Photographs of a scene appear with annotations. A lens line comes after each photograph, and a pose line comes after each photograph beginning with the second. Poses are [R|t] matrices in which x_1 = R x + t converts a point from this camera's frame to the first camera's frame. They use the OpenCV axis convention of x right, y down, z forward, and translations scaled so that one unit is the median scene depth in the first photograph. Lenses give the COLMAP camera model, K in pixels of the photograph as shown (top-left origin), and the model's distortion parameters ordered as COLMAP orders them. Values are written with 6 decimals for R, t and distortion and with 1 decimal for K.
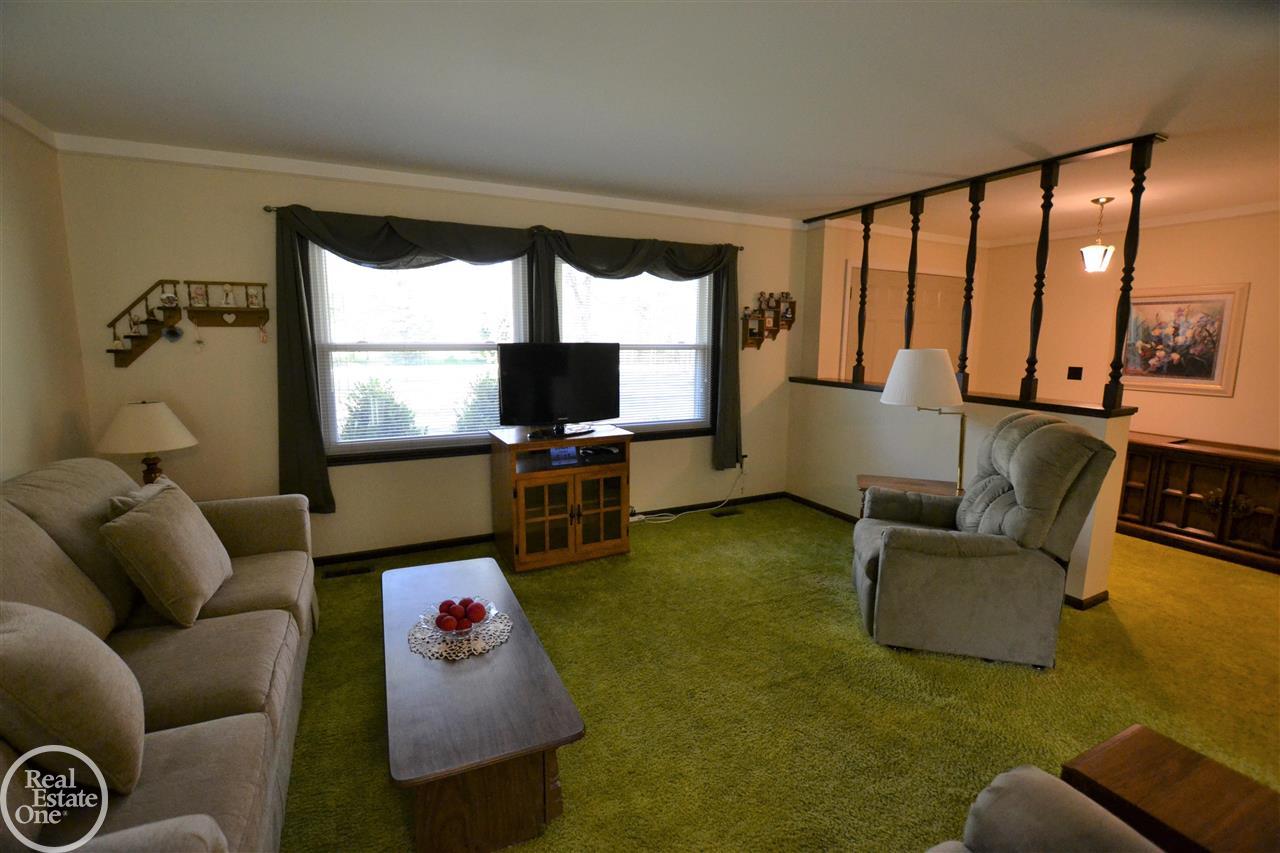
lens RADIAL K [[564.9, 0, 640.0], [0, 564.9, 426.5], [0, 0, 1]] dist [-0.039917, 0.009667]
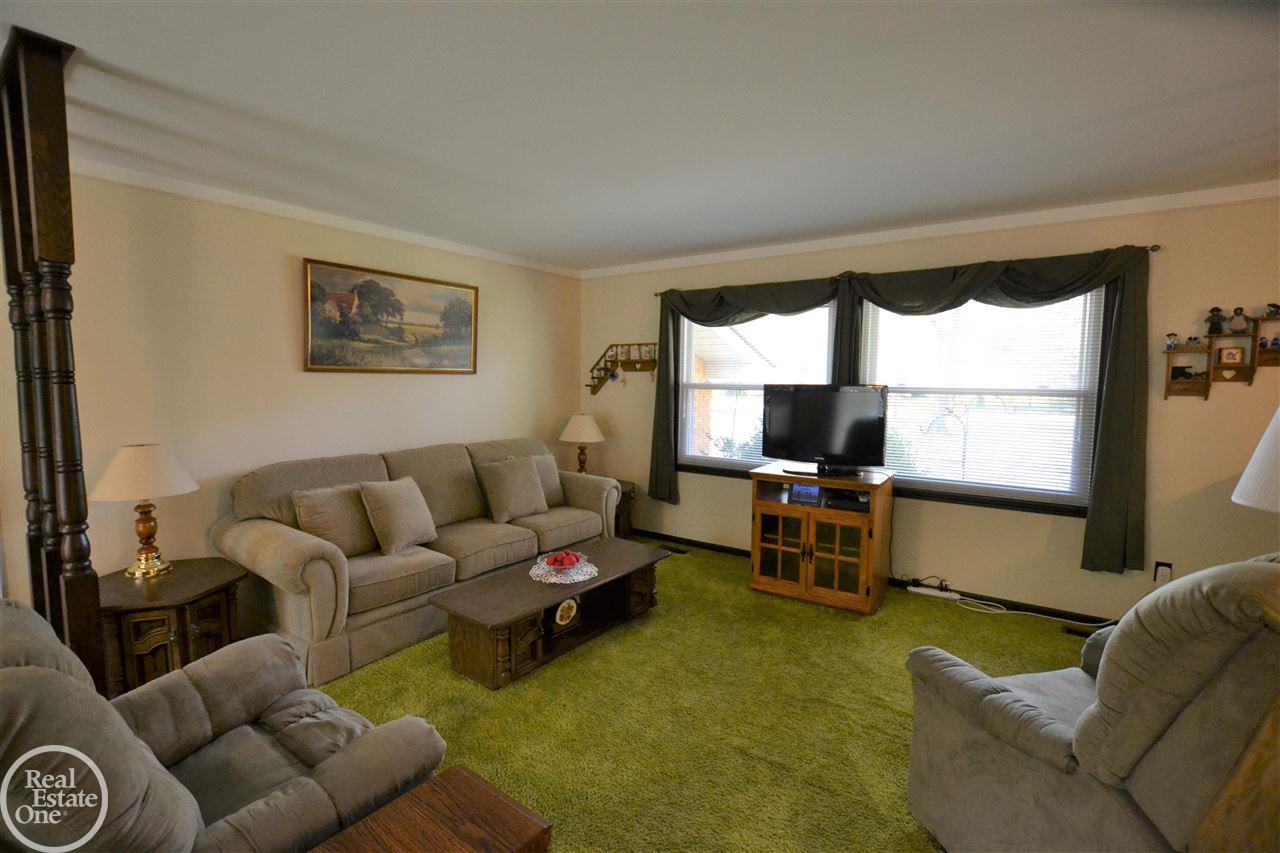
lens RADIAL K [[564.9, 0, 640.0], [0, 564.9, 426.5], [0, 0, 1]] dist [-0.039917, 0.009667]
pose [[0.474667, 0.071936, -0.877221, 0.604987], [-0.138830, 0.990298, 0.006088, -0.032424], [0.869147, 0.118894, 0.480049, 0.228170]]
